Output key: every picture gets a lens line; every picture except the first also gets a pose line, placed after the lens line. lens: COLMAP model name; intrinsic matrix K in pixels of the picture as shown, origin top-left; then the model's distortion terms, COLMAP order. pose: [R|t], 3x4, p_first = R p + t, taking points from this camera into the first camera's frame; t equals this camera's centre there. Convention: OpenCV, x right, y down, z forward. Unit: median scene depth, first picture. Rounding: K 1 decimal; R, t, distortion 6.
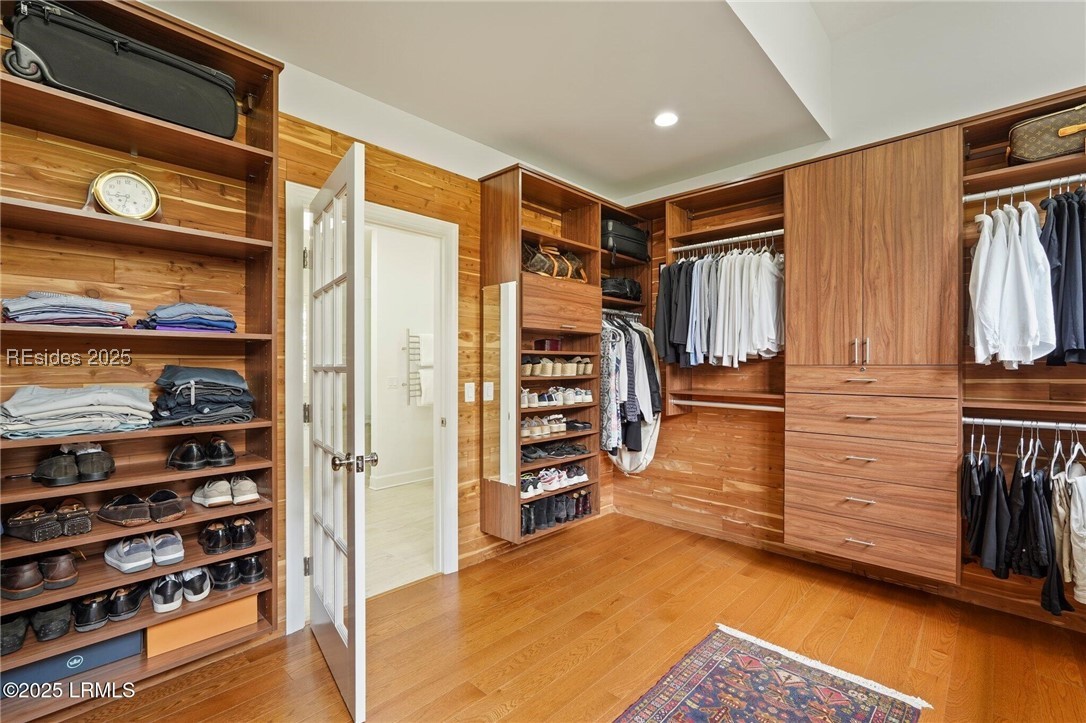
lens RADIAL K [[484.9, 0, 545.2], [0, 484.9, 366.4], [0, 0, 1]] dist [-0.014508, 0.007276]
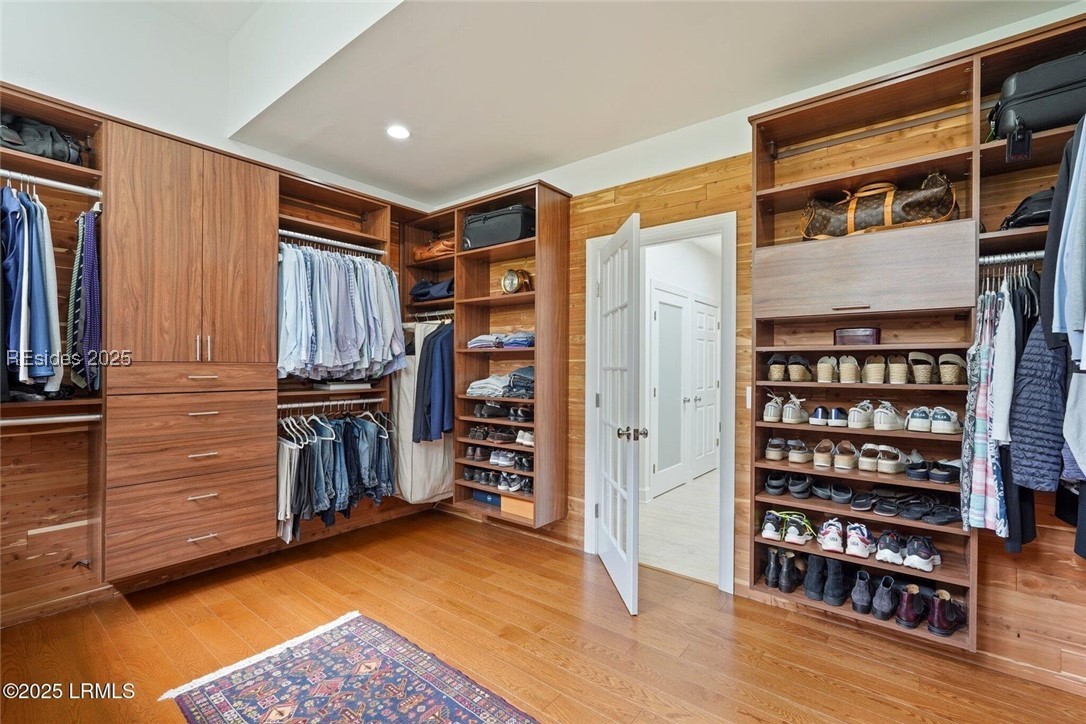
lens RADIAL K [[484.9, 0, 545.4], [0, 484.9, 361.7], [0, 0, 1]] dist [-0.014508, 0.007276]
pose [[0.082571, -0.005243, -0.996571, 0.678325], [-0.004481, 0.999974, -0.005633, -0.004556], [0.996575, 0.004931, 0.082545, 0.562962]]
